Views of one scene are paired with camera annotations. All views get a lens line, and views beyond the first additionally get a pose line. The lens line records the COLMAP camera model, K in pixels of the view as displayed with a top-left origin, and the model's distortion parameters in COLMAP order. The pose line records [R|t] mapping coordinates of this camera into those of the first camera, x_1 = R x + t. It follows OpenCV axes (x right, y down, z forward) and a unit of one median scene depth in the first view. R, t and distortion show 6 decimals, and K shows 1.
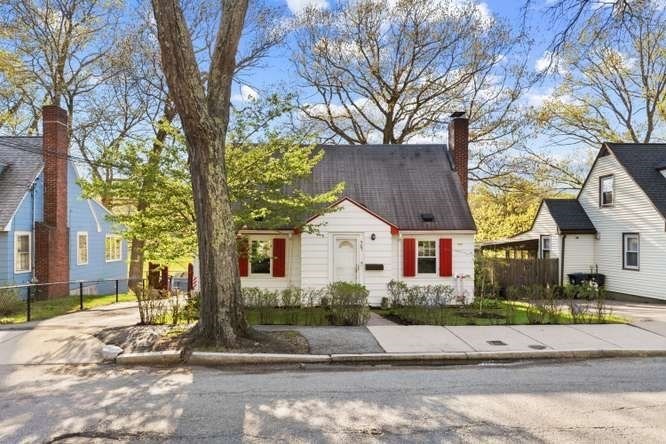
lens RADIAL K [[487.4, 0, 333.0], [0, 487.4, 222.0], [0, 0, 1]] dist [0.002317, 0.002255]
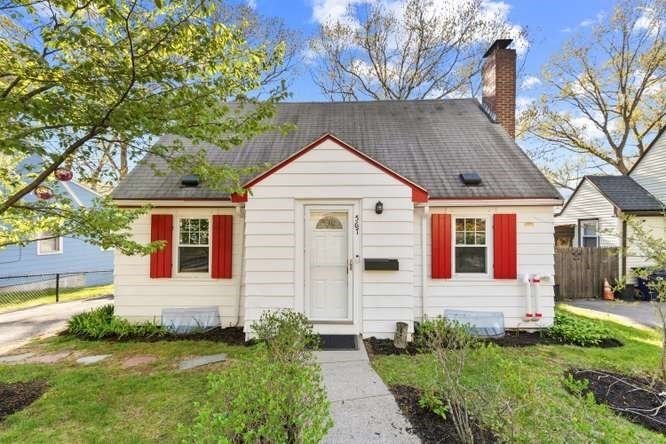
lens RADIAL K [[324.9, 0, 333.0], [0, 324.9, 222.0], [0, 0, 1]] dist [-0.000225, -0.000182]
pose [[0.997791, -0.005079, -0.066231, 0.051682], [0.005065, 0.999987, -0.000383, 0.042453], [0.066232, 0.000046, 0.997804, 0.594655]]
